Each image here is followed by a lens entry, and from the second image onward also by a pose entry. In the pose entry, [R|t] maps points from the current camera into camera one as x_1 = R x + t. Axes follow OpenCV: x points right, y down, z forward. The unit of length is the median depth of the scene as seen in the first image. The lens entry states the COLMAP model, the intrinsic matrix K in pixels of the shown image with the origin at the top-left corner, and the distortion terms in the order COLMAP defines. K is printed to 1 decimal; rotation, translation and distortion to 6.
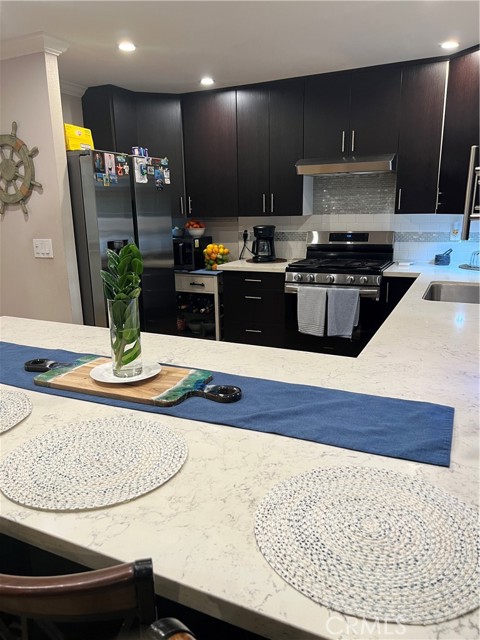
lens RADIAL K [[480.2, 0, 239.8], [0, 480.2, 327.5], [0, 0, 1]] dist [0.055863, -0.002090]
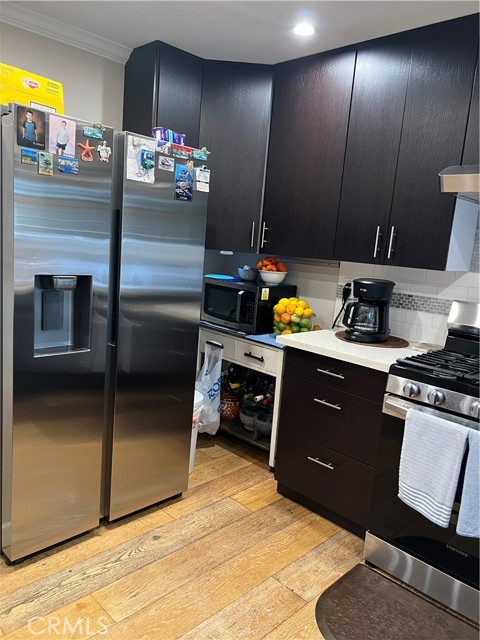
lens RADIAL K [[480.2, 0, 239.8], [0, 480.2, 327.5], [0, 0, 1]] dist [0.055863, -0.002090]
pose [[0.936752, 0.153970, -0.314307, 0.094702], [-0.178343, 0.982690, -0.050140, -0.101891], [0.301146, 0.103023, 0.947996, 0.426463]]
